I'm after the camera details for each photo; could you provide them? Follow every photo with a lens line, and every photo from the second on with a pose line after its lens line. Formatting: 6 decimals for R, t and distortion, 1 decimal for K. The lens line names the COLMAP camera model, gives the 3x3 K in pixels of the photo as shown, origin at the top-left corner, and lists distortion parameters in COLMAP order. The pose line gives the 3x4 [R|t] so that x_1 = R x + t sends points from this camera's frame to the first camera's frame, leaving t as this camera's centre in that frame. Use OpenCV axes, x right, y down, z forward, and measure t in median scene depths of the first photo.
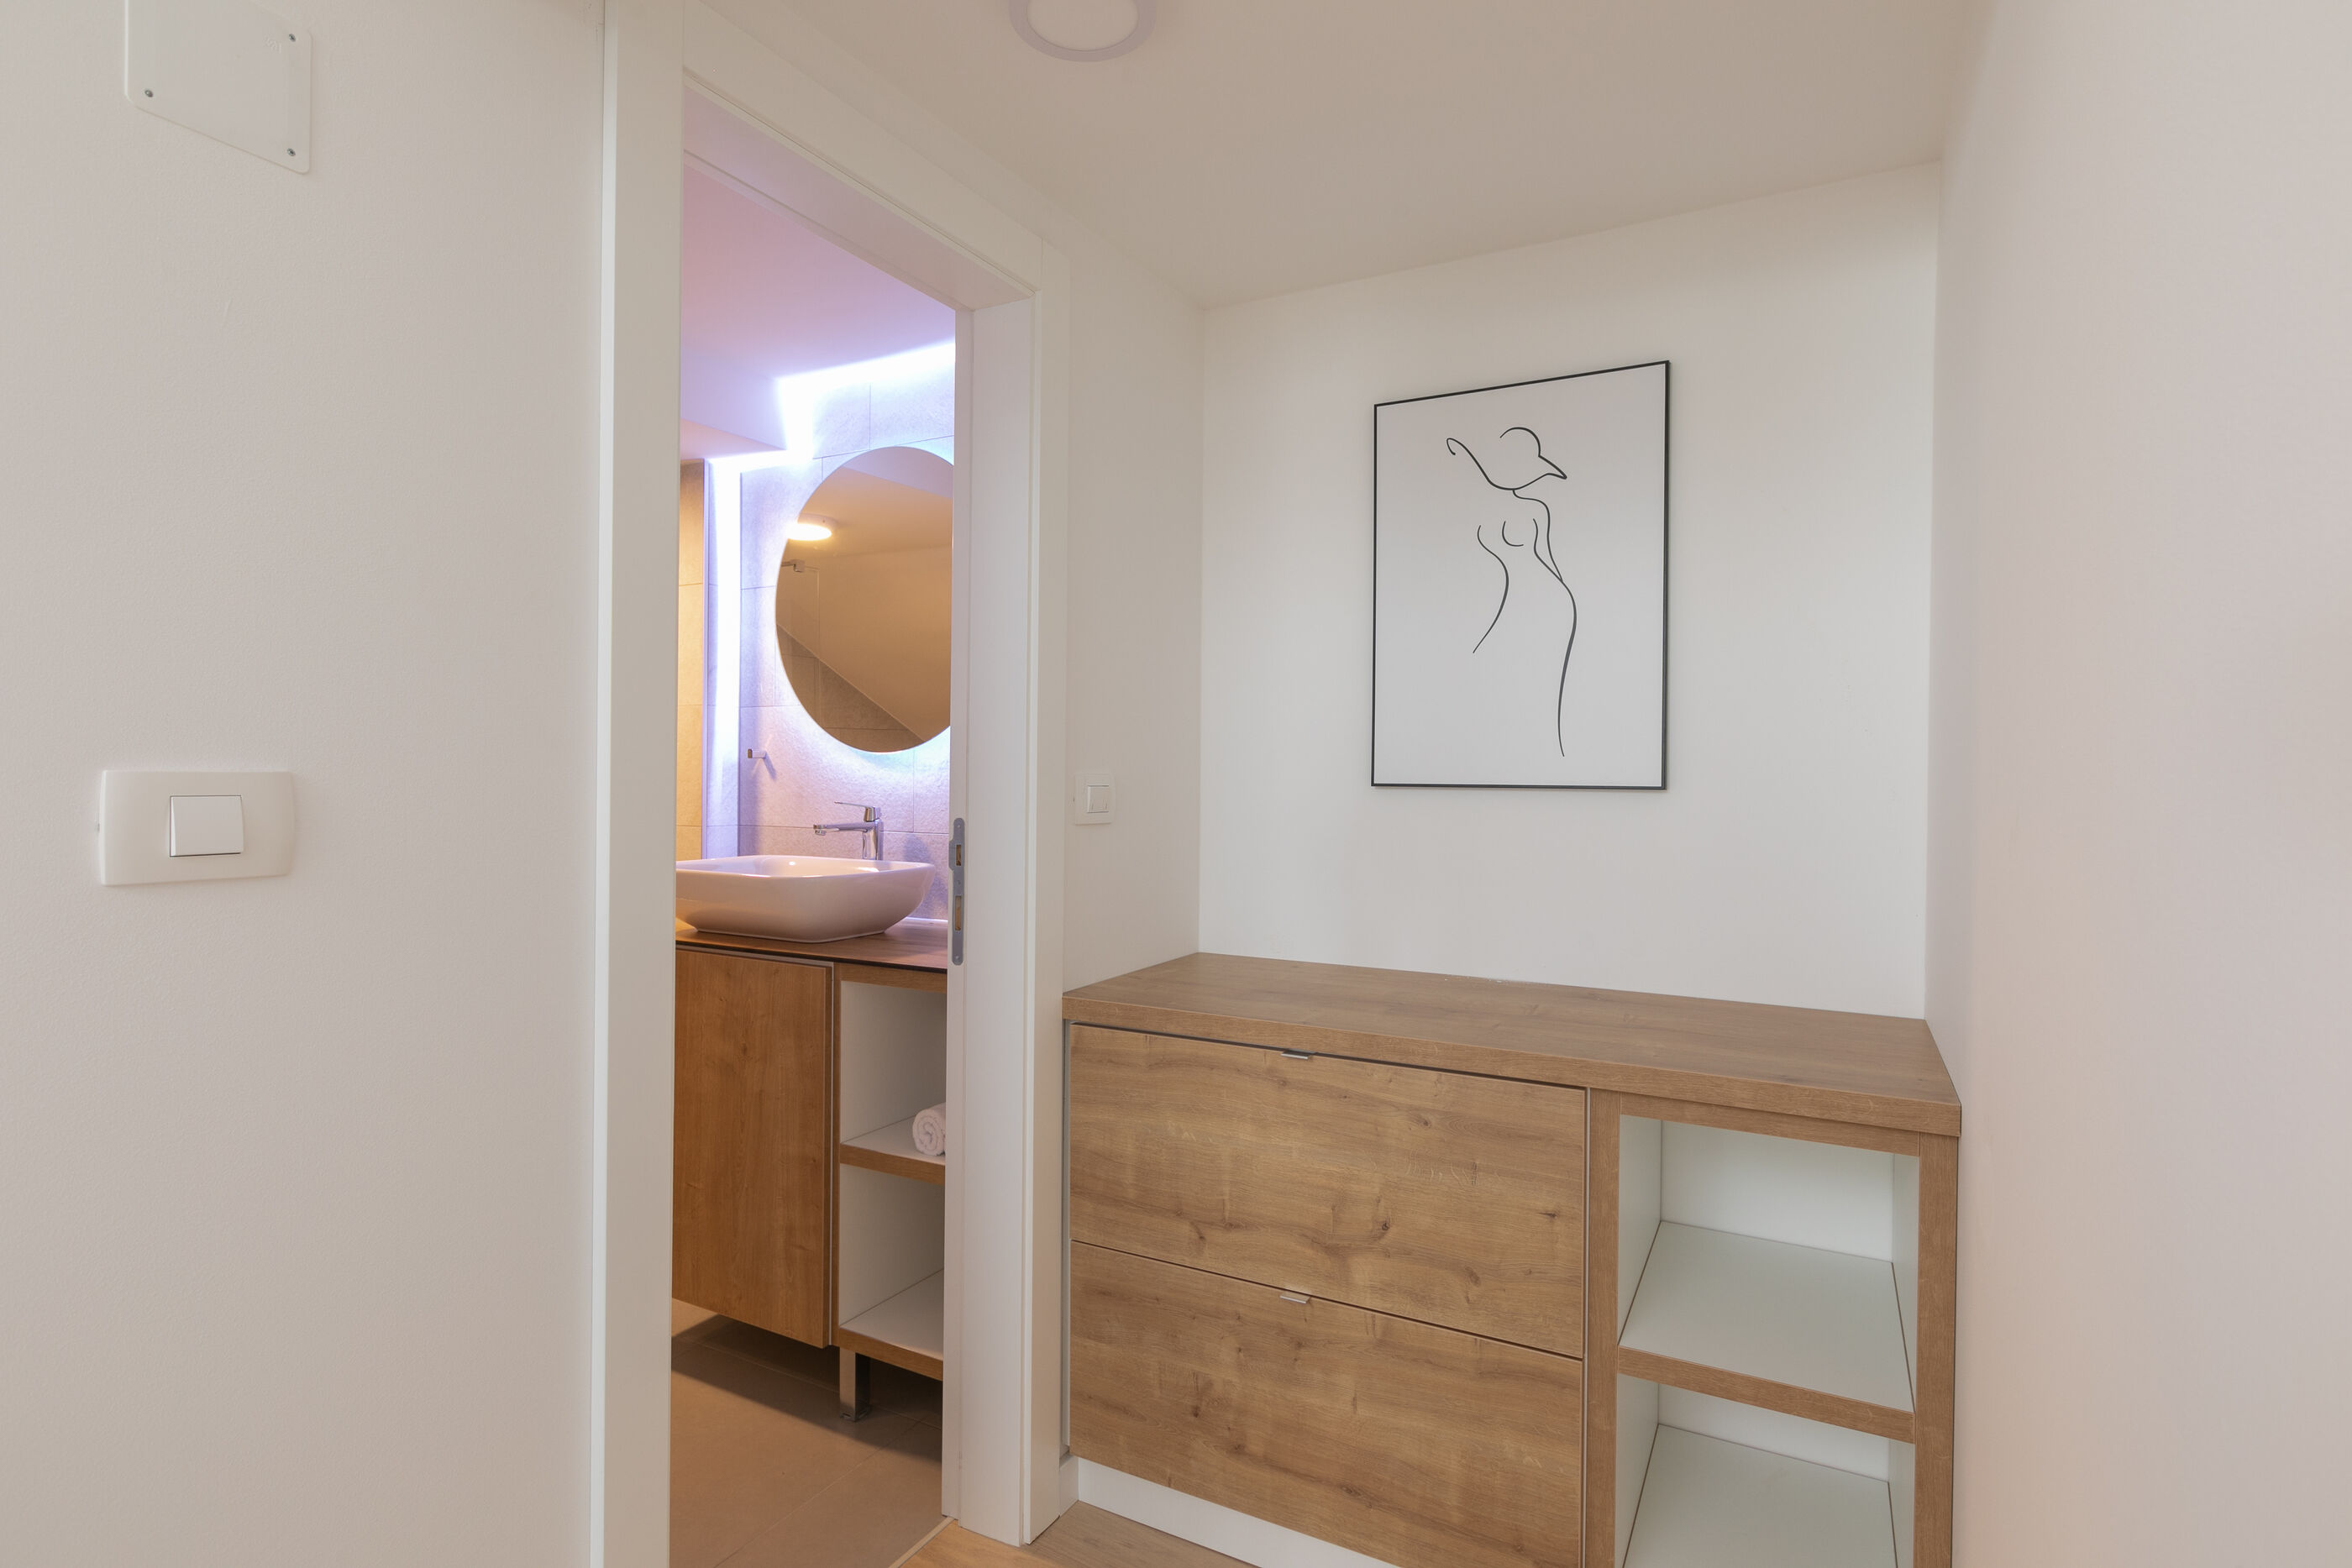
lens RADIAL K [[1186.8, 0, 1174.3], [0, 1186.8, 775.0], [0, 0, 1]] dist [0.000912, 0.000052]
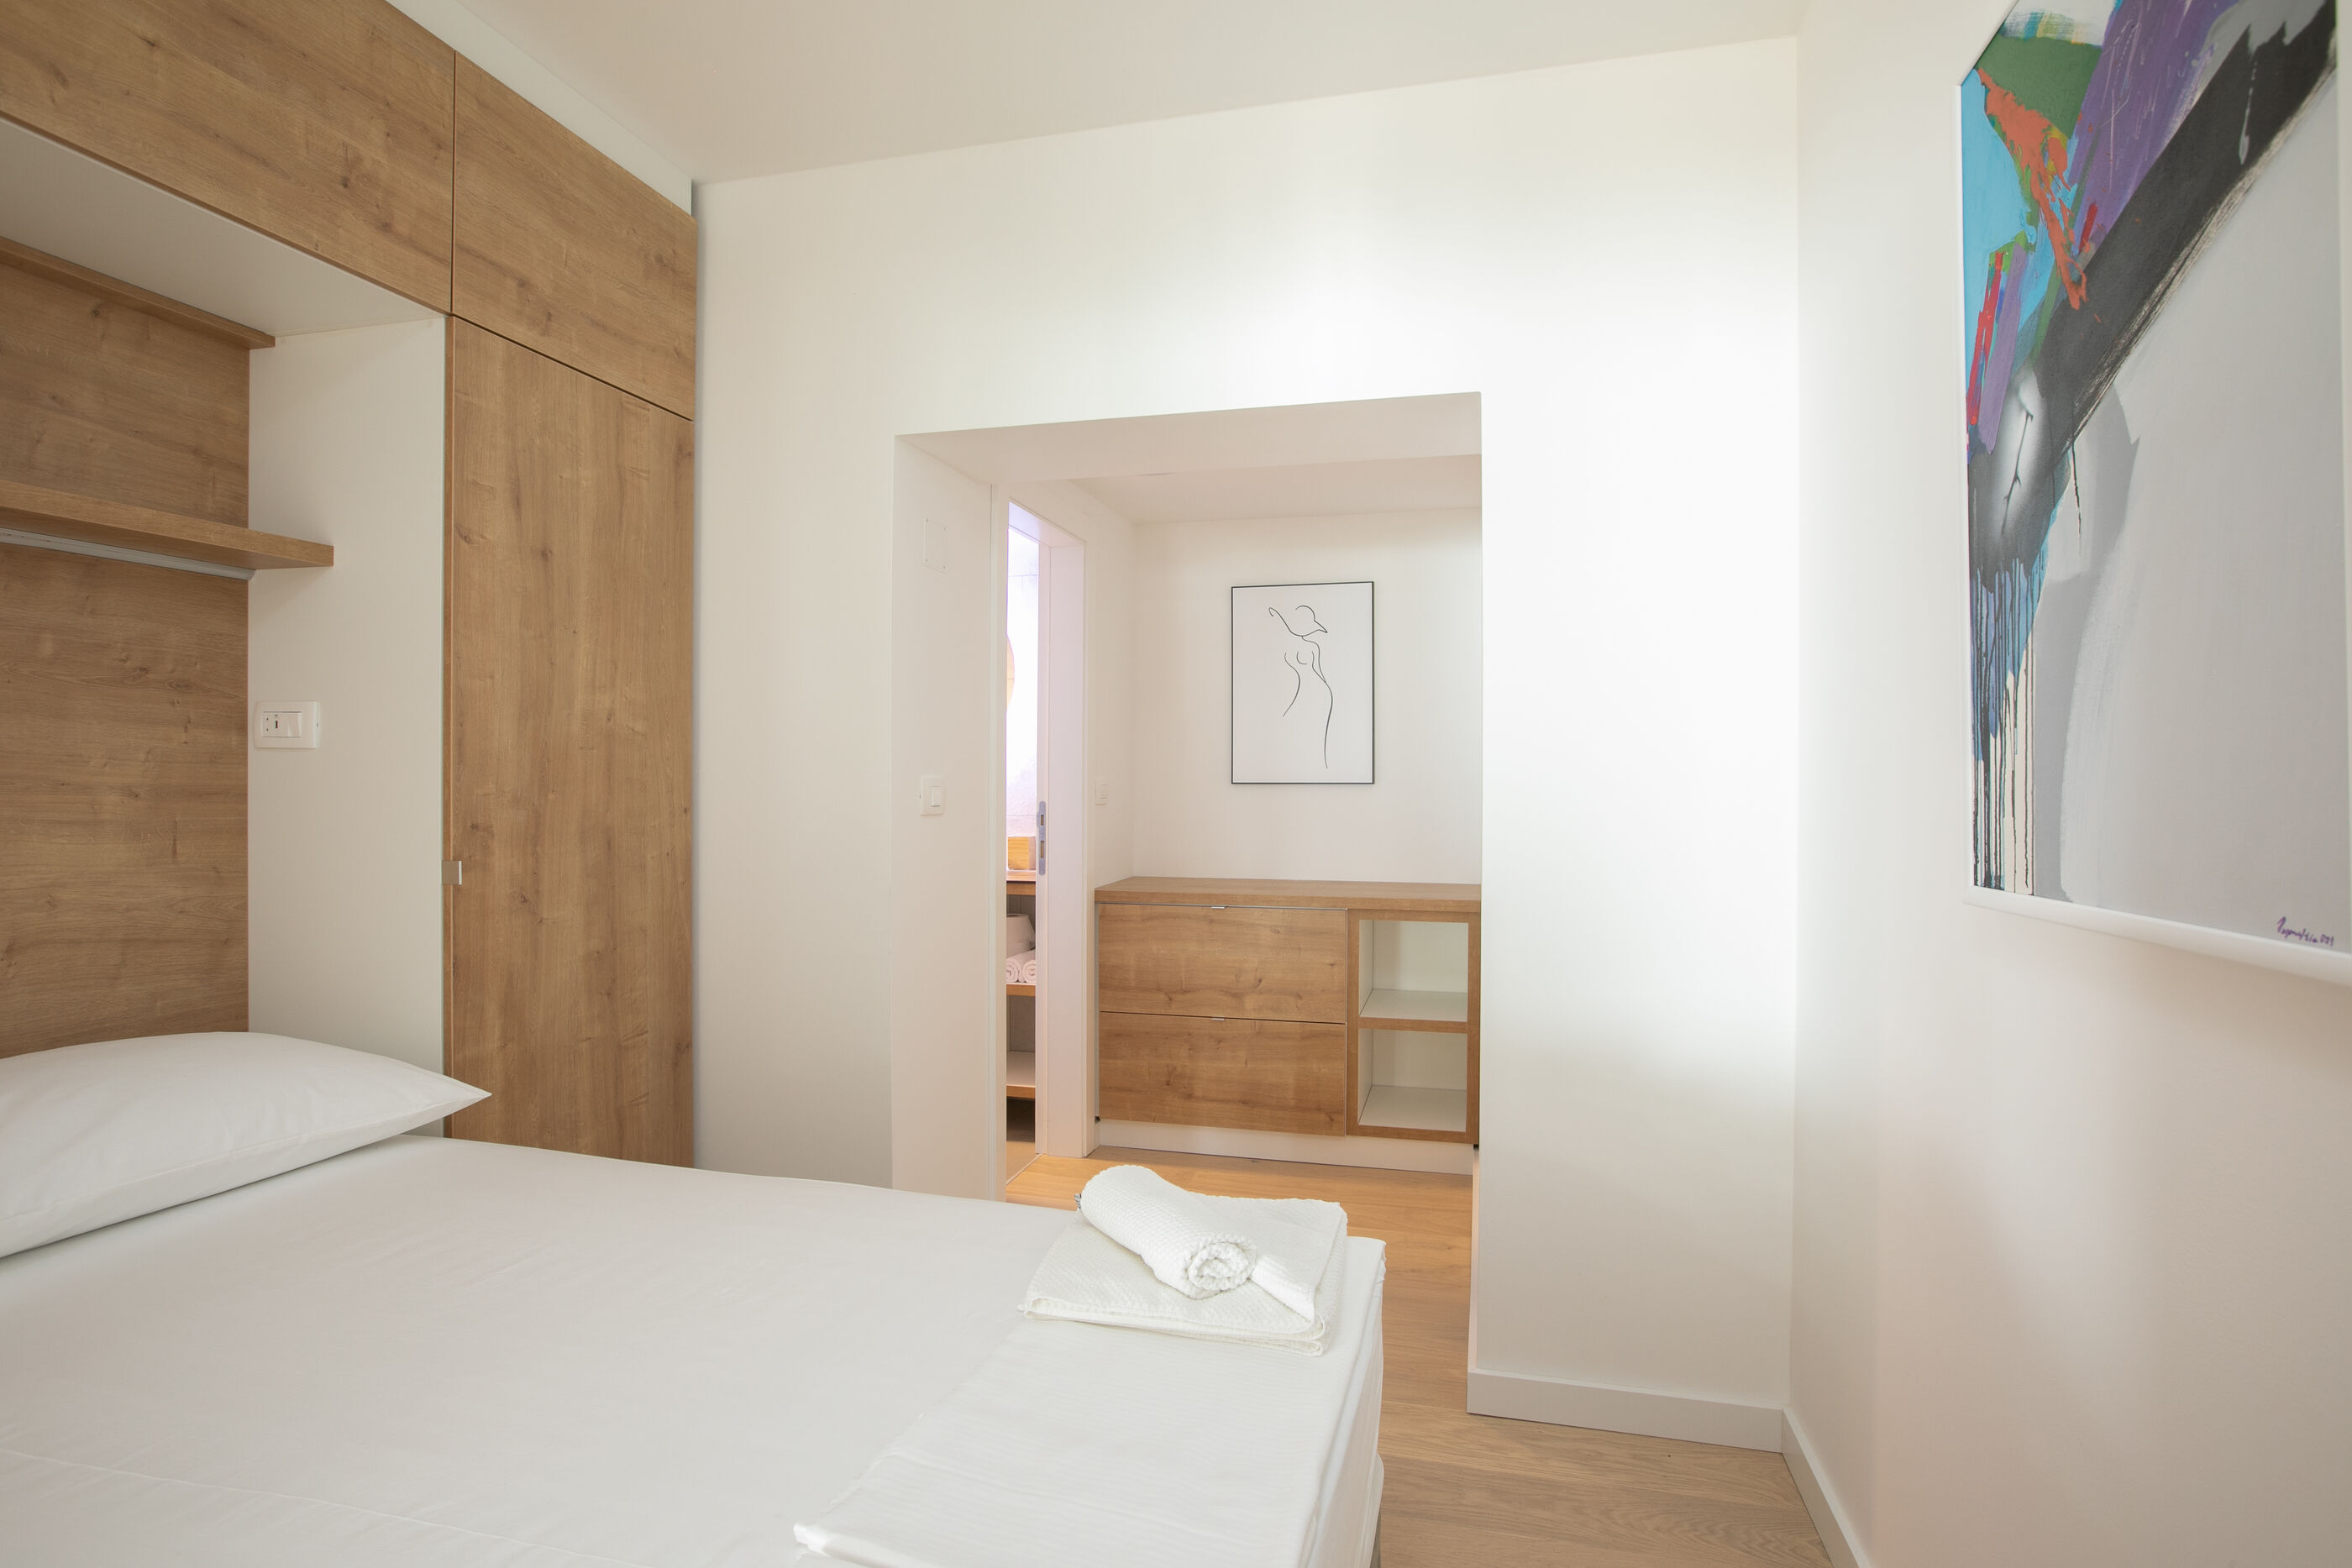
lens RADIAL K [[1201.4, 0, 1171.4], [0, 1201.4, 782.3], [0, 0, 1]] dist [-0.058897, 0.036316]
pose [[0.970414, -0.010322, 0.241227, -0.497768], [0.008846, 0.999935, 0.007201, -0.009498], [-0.241285, -0.004855, 0.970442, -1.087963]]
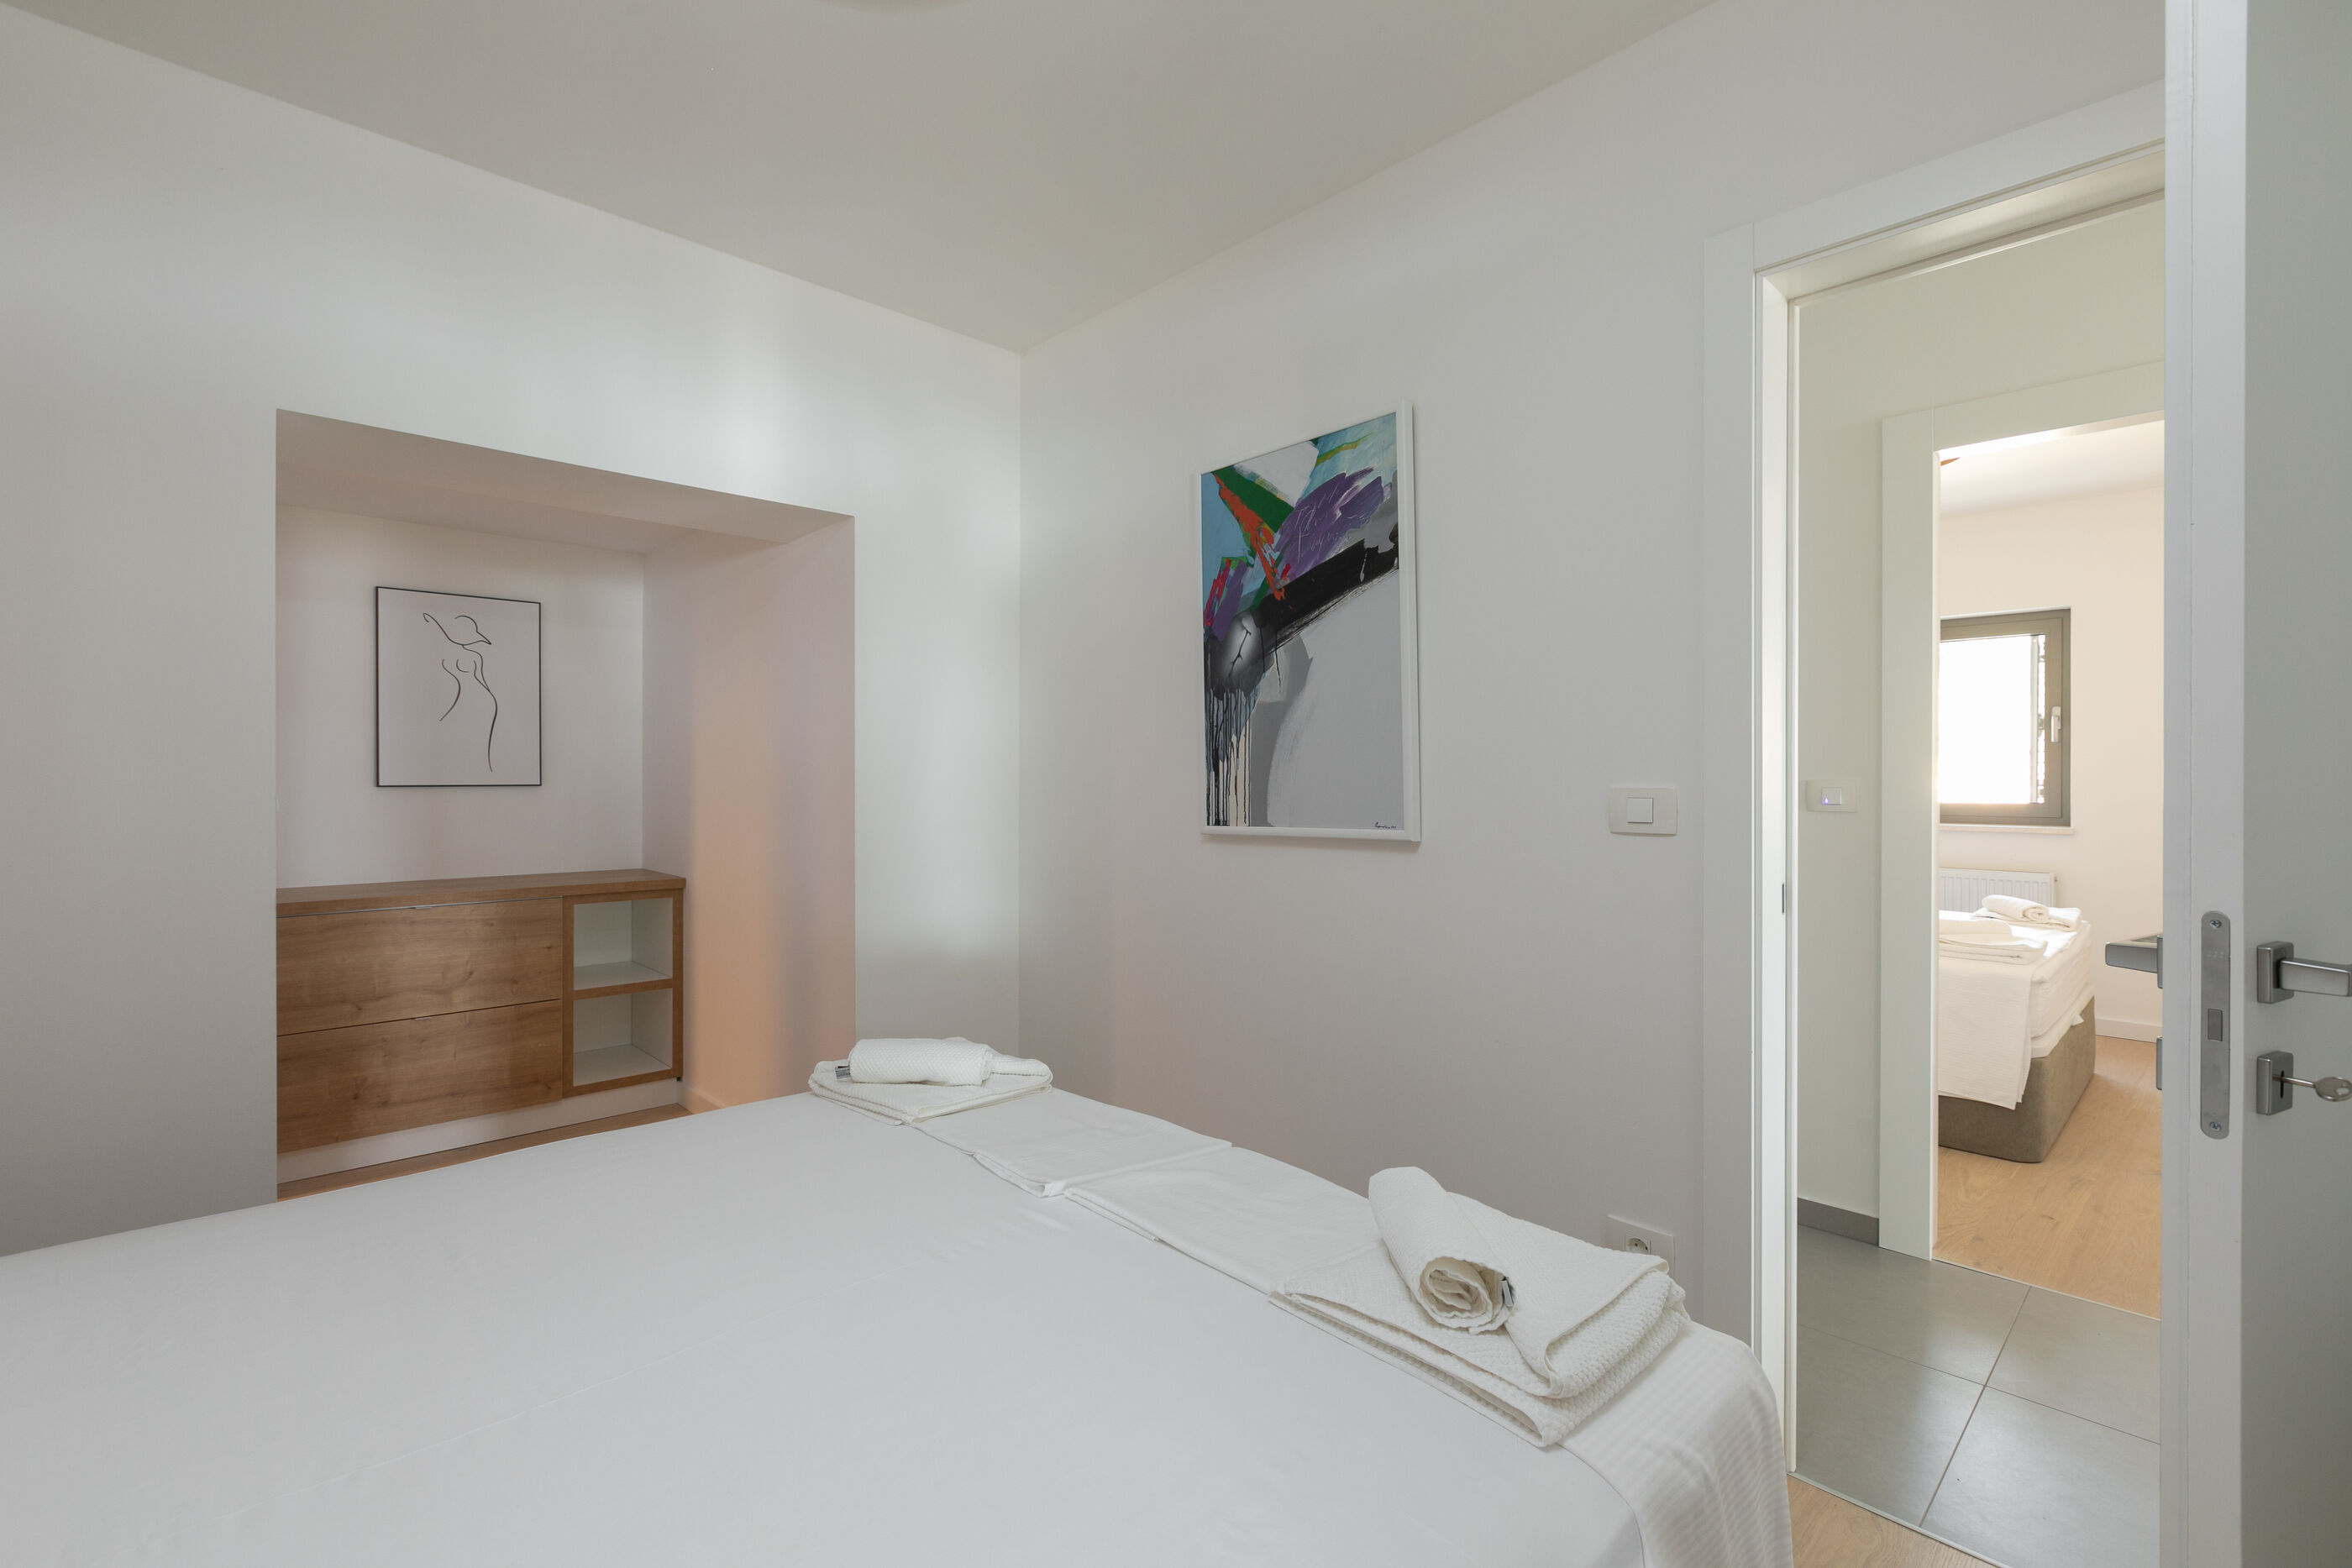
lens RADIAL K [[1047.1, 0, 1176.0], [0, 1047.1, 784.0], [0, 0, 1]] dist [0.000445, -0.000057]
pose [[0.296754, -0.014915, 0.954838, -1.310187], [0.003814, 0.999889, 0.014433, -0.017091], [-0.954946, -0.000642, 0.296778, -0.895825]]
